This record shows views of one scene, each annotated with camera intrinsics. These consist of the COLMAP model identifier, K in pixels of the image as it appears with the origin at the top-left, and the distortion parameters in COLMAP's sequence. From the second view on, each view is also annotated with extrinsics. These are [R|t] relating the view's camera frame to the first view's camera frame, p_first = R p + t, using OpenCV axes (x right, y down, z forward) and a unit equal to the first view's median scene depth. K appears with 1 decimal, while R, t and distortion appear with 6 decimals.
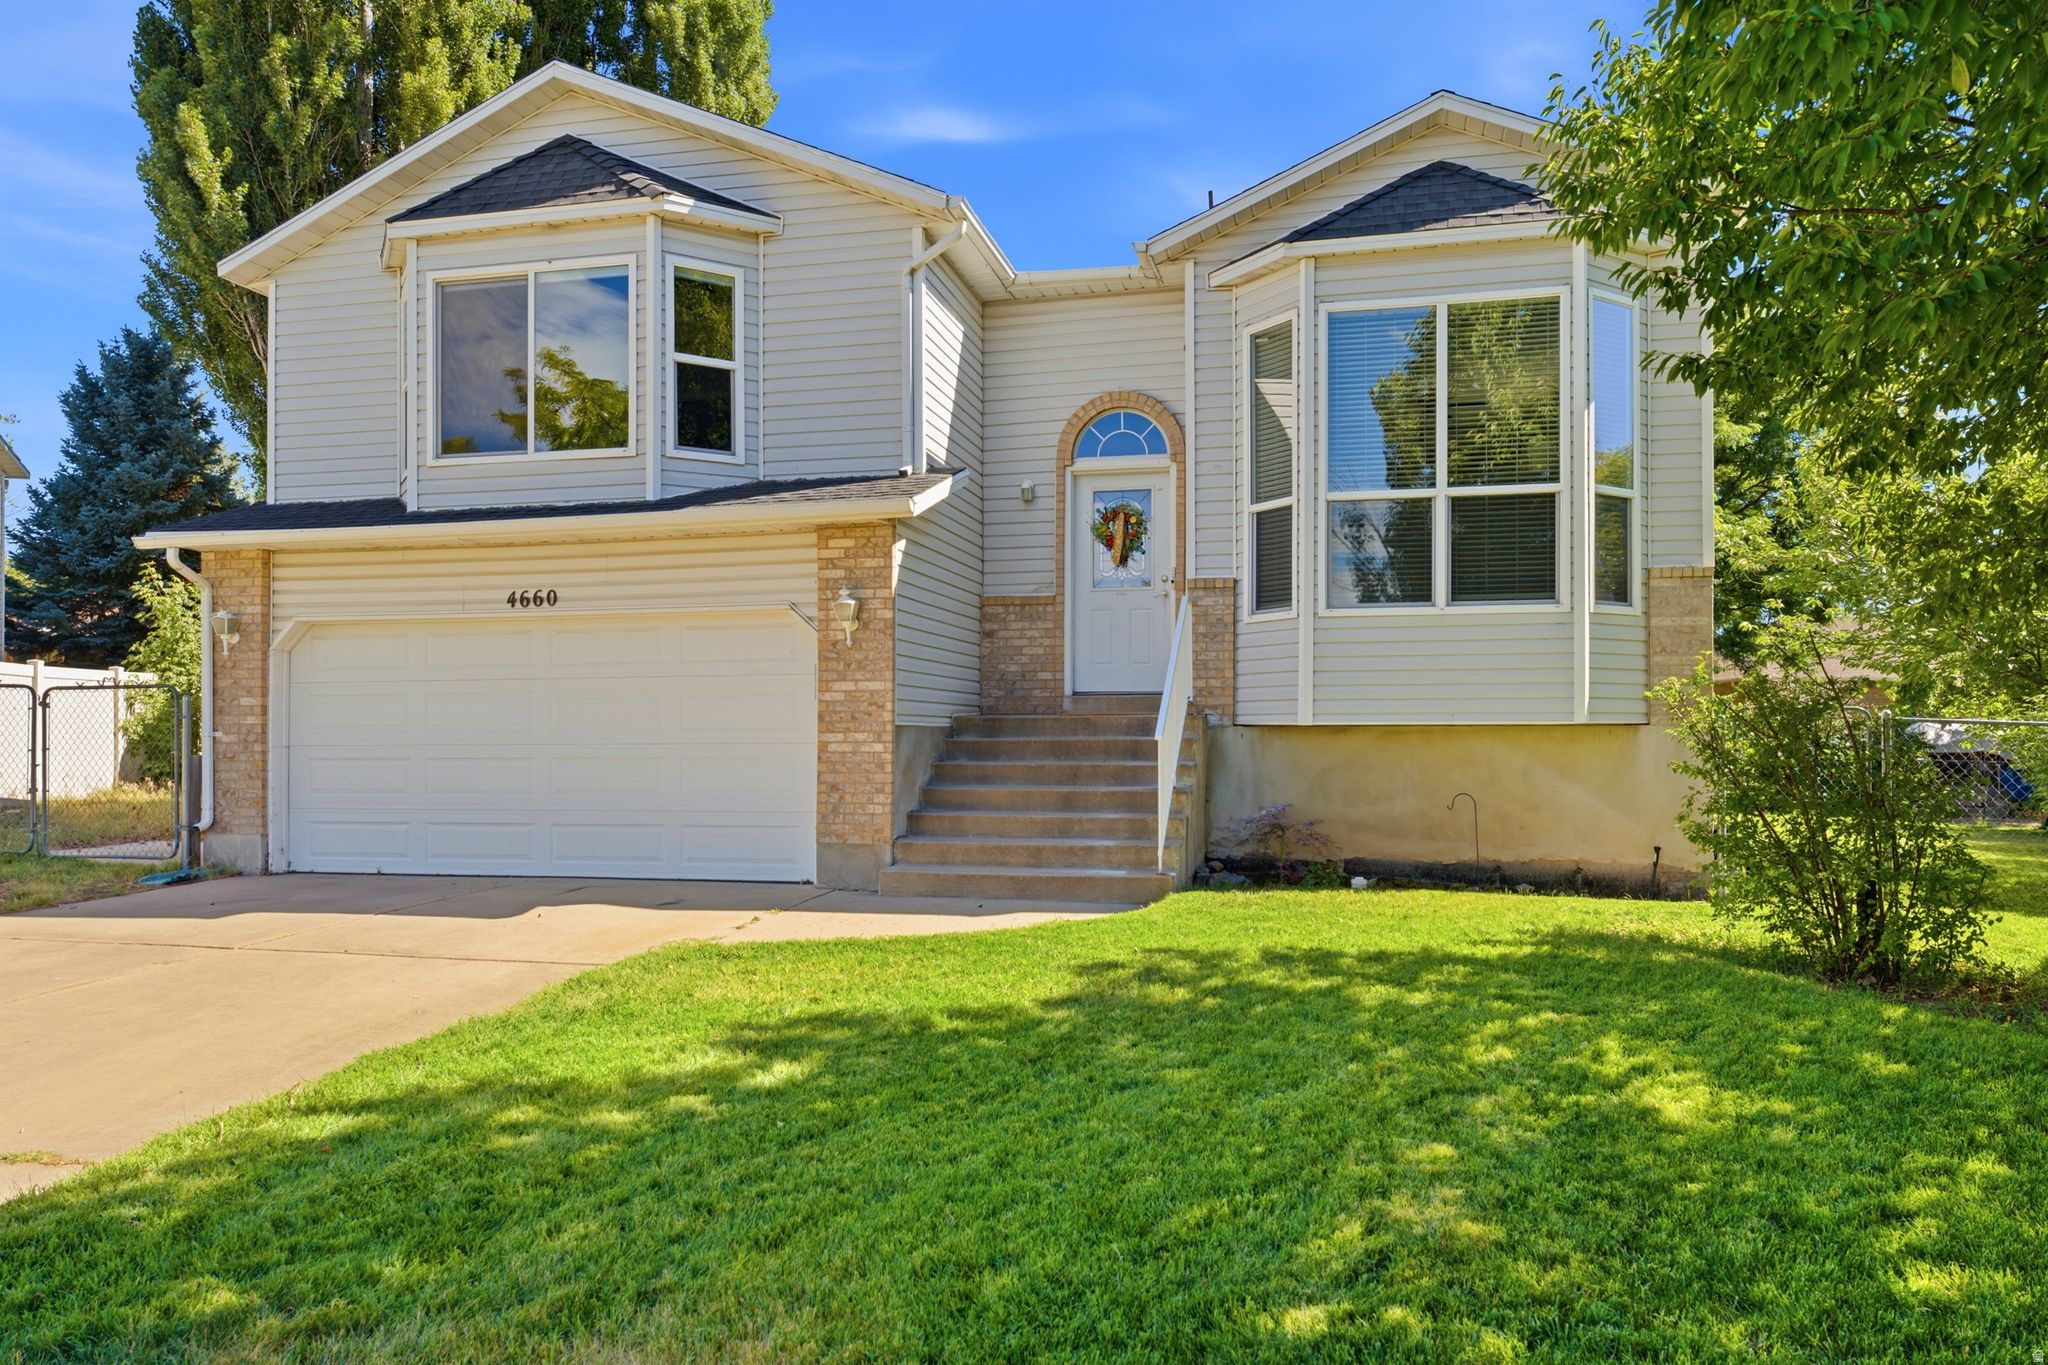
lens RADIAL K [[1320.2, 0, 1040.8], [0, 1320.2, 733.5], [0, 0, 1]] dist [0.002823, -0.000076]
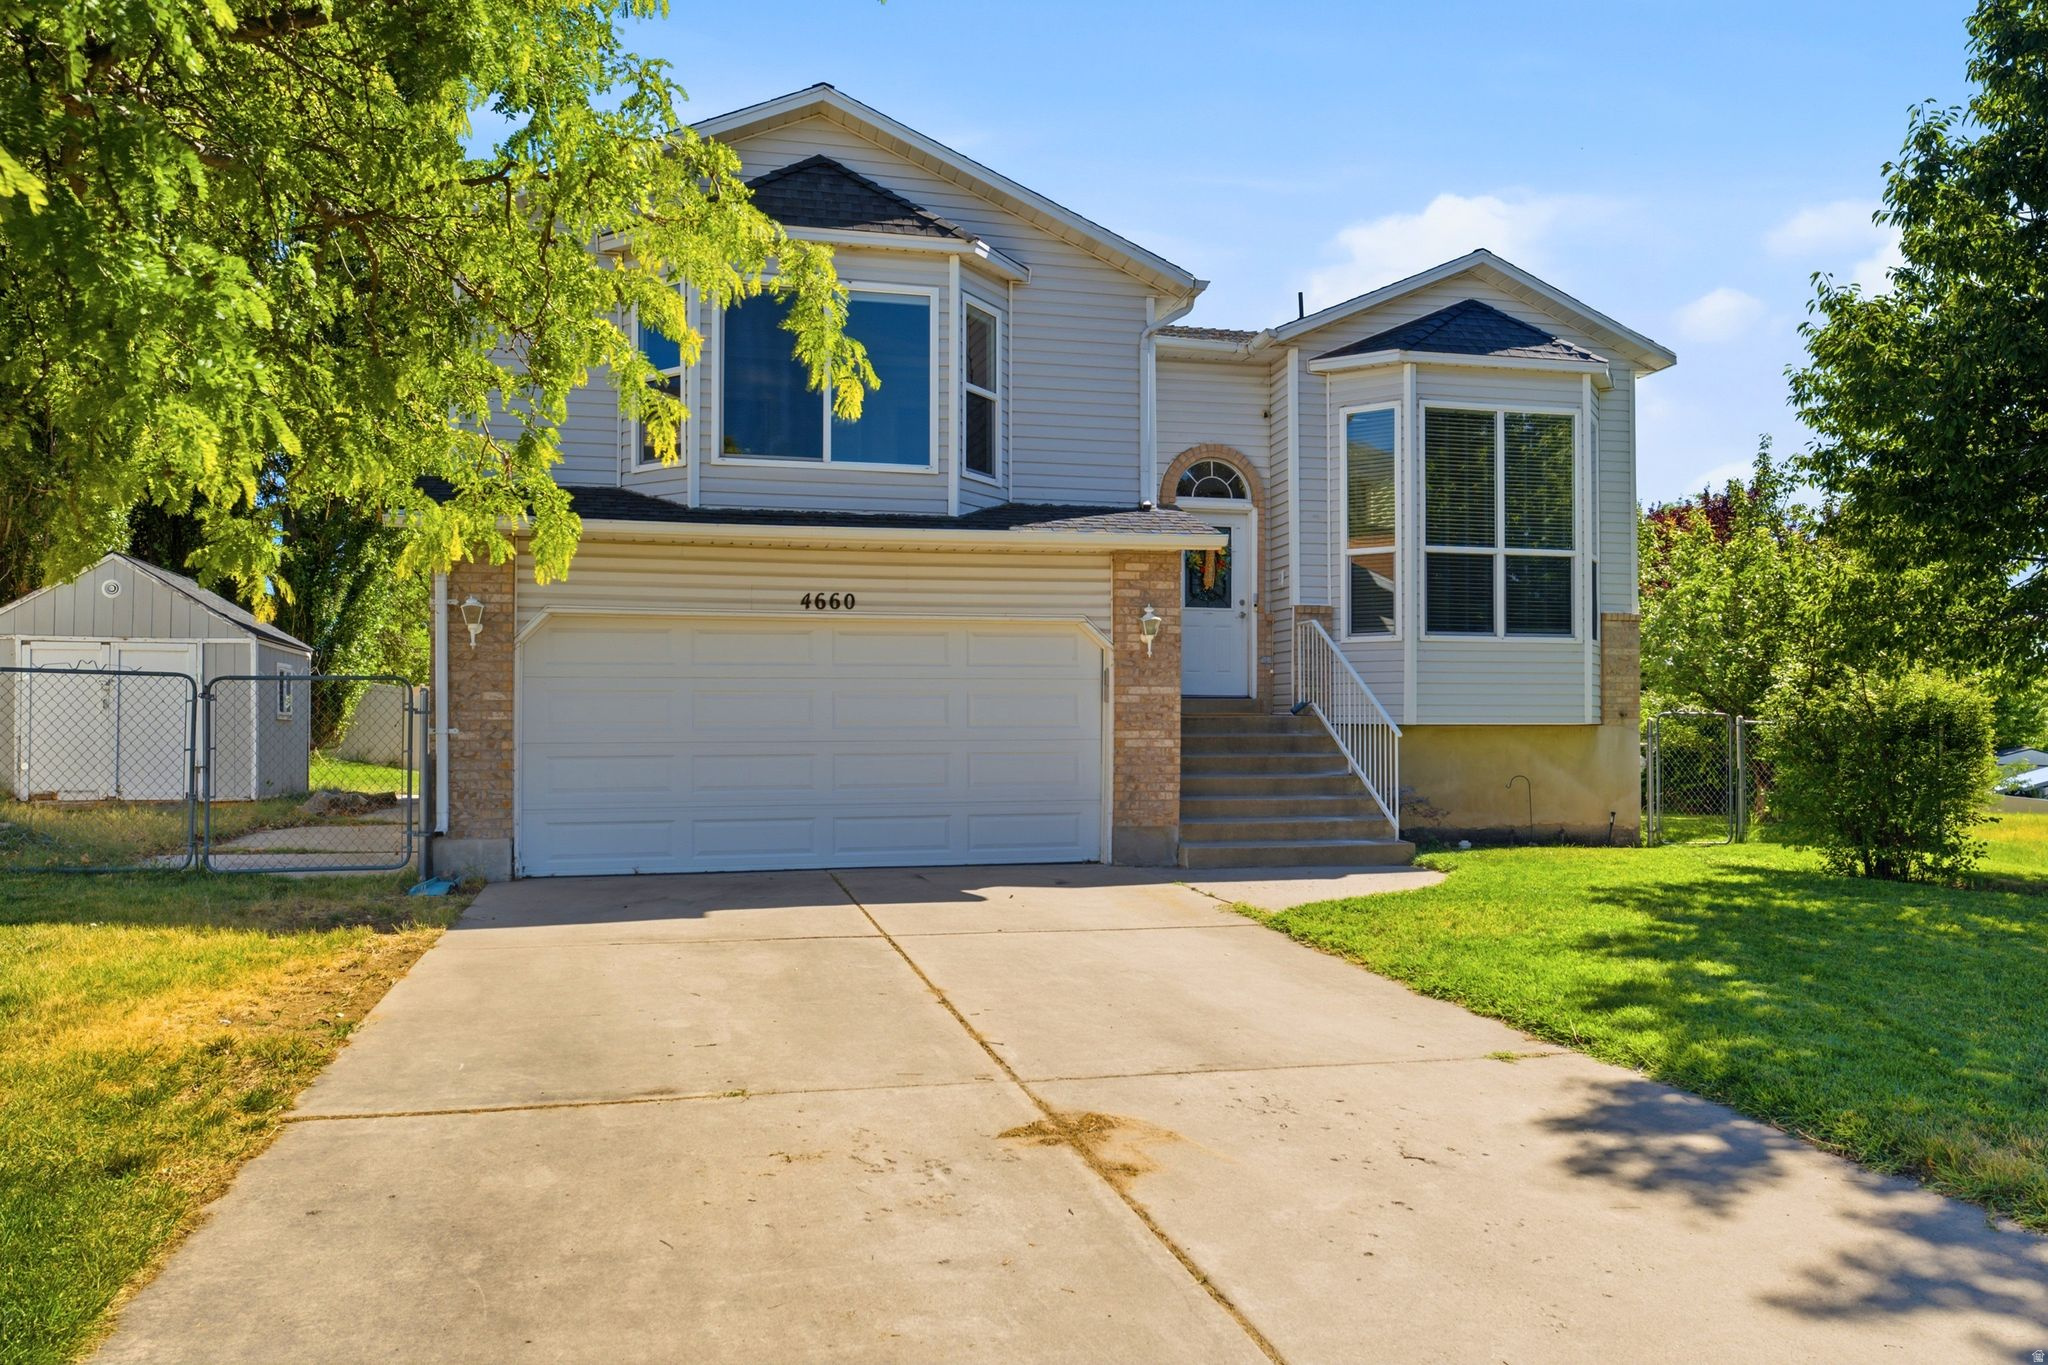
lens RADIAL K [[1295.4, 0, 1024.2], [0, 1295.4, 707.8], [0, 0, 1]] dist [0.005409, -0.000143]
pose [[0.907896, 0.007873, 0.419122, -0.673682], [-0.002235, 0.999900, -0.013940, -0.004227], [-0.419190, 0.011720, 0.907823, 0.009782]]
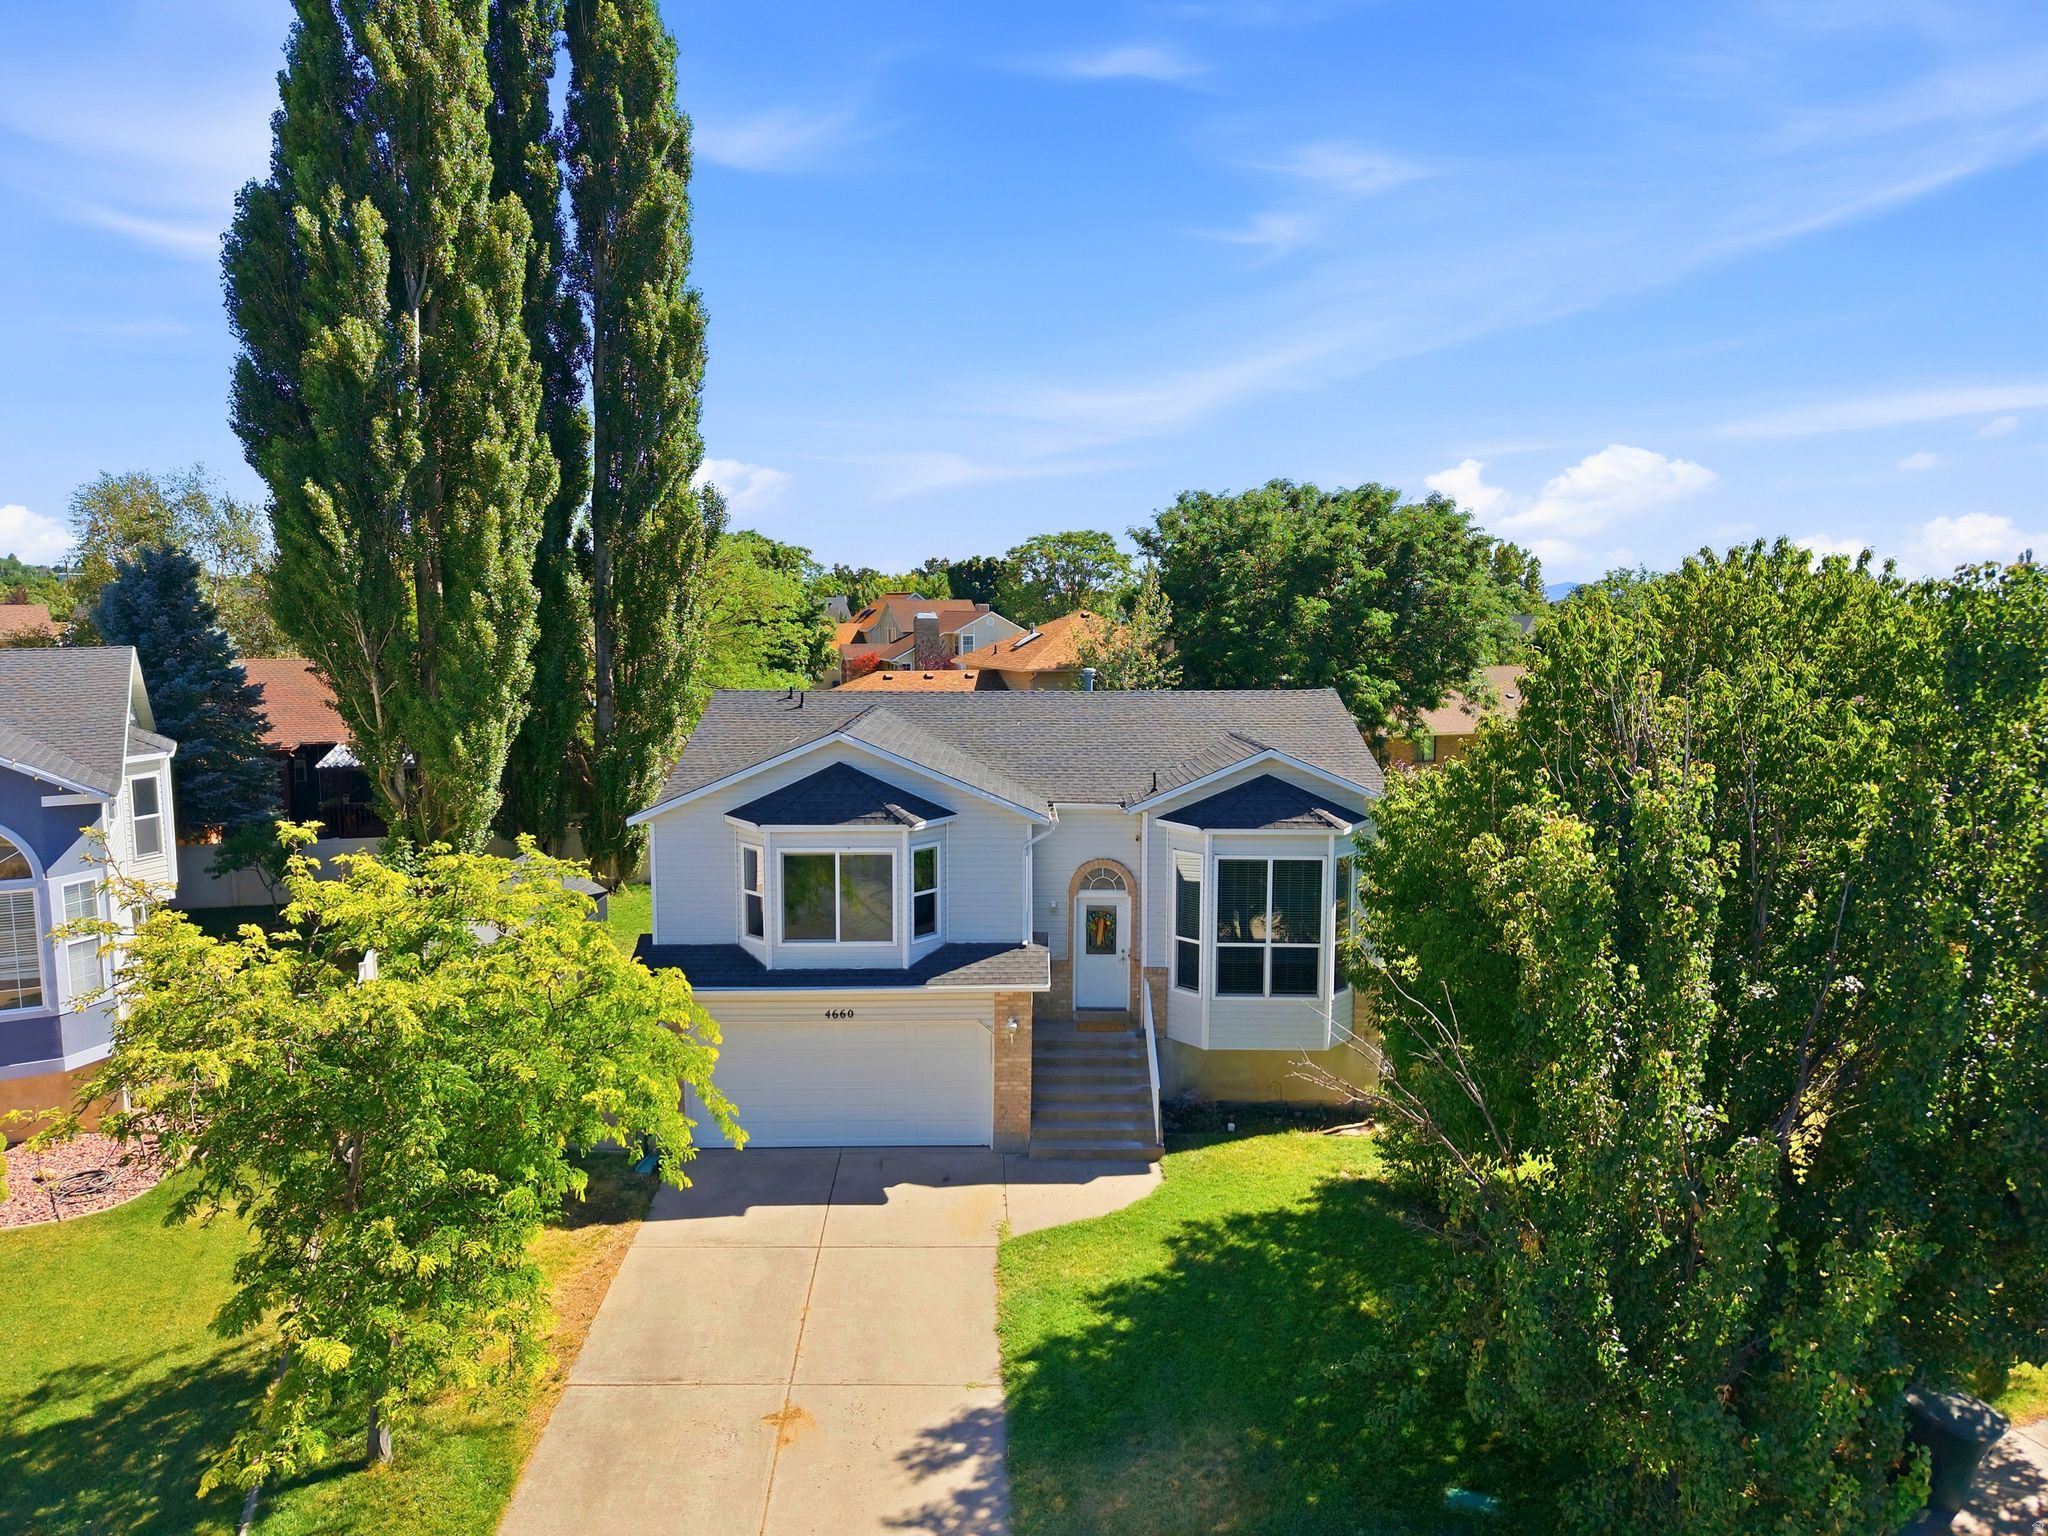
lens RADIAL K [[1355.0, 0, 1024.0], [0, 1355.0, 768.0], [0, 0, 1]] dist [0.007258, -0.003502]
pose [[0.972403, -0.020696, 0.232388, -0.582477], [-0.005521, 0.993738, 0.111599, -0.700226], [-0.233243, -0.109803, 0.966199, -0.994124]]
